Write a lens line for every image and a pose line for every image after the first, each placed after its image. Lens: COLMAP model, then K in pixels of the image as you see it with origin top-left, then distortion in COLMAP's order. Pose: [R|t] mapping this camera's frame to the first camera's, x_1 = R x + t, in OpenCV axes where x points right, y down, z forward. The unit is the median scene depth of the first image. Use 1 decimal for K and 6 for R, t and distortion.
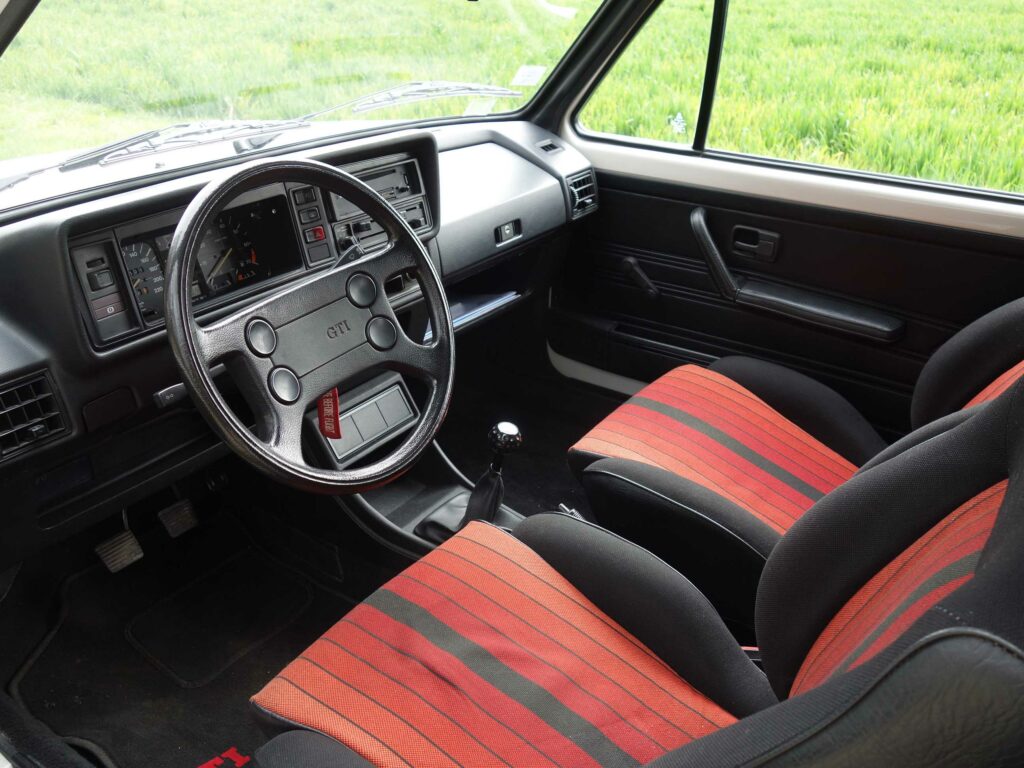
lens RADIAL K [[905.0, 0, 510.6], [0, 905.0, 379.7], [0, 0, 1]] dist [0.021201, -0.026752]
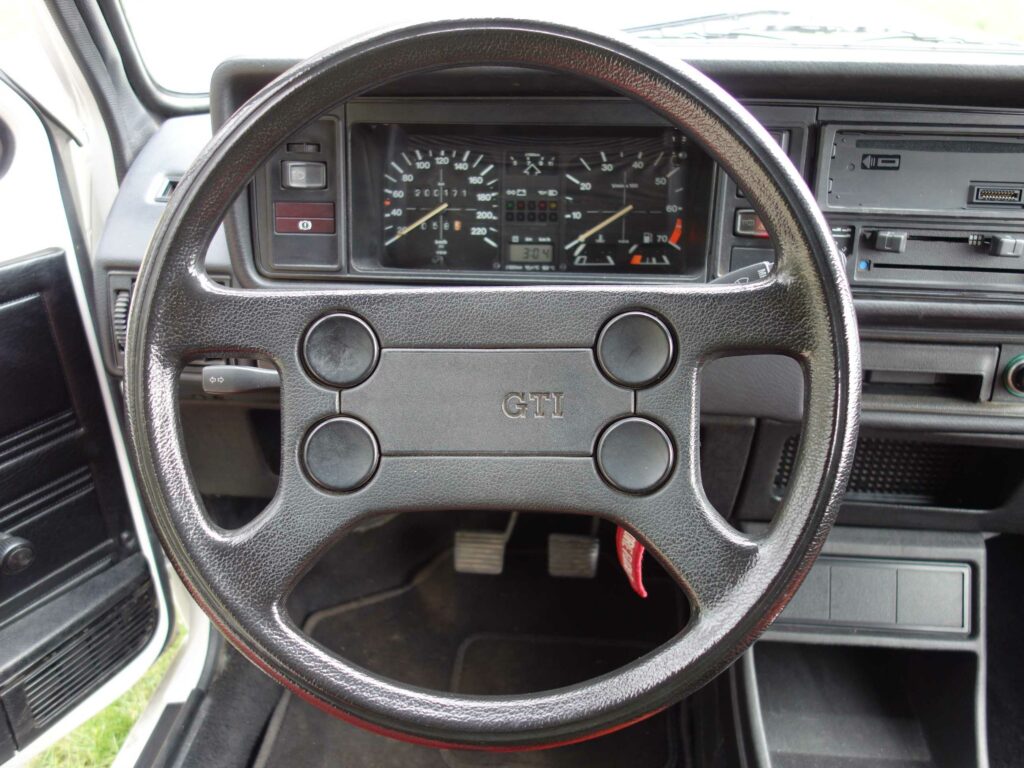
lens RADIAL K [[905.0, 0, 509.9], [0, 905.0, 390.6], [0, 0, 1]] dist [0.021201, -0.026752]
pose [[0.500755, 0.406701, -0.764094, 0.135704], [-0.377084, 0.897075, 0.230357, -0.140284], [0.779135, 0.172775, 0.602575, 0.604151]]
